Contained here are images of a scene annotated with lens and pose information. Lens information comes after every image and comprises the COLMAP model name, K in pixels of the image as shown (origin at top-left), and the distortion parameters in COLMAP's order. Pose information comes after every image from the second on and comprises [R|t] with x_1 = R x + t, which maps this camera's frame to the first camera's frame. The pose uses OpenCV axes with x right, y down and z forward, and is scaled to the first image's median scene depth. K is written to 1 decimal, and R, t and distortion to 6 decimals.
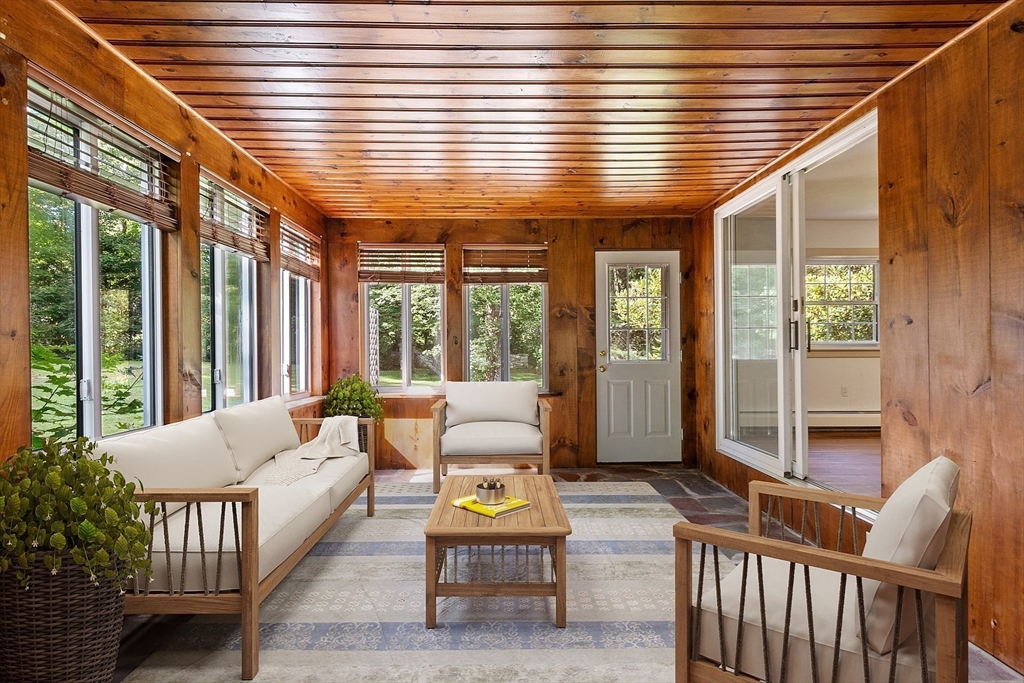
lens RADIAL K [[453.7, 0, 507.4], [0, 453.7, 347.0], [0, 0, 1]] dist [0.003564, -0.001796]
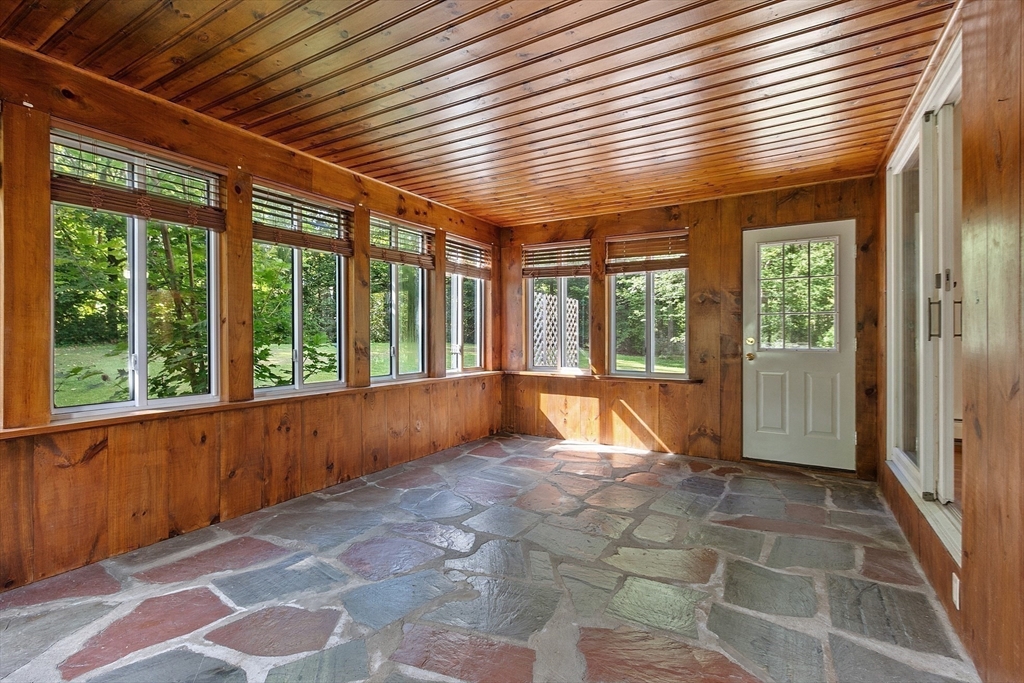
lens RADIAL K [[428.0, 0, 509.4], [0, 428.0, 336.9], [0, 0, 1]] dist [0.004132, -0.000433]
pose [[0.869555, 0.009894, -0.493737, 0.215500], [-0.005877, 0.999936, 0.009686, 0.001170], [0.493801, -0.005521, 0.869558, -0.003159]]
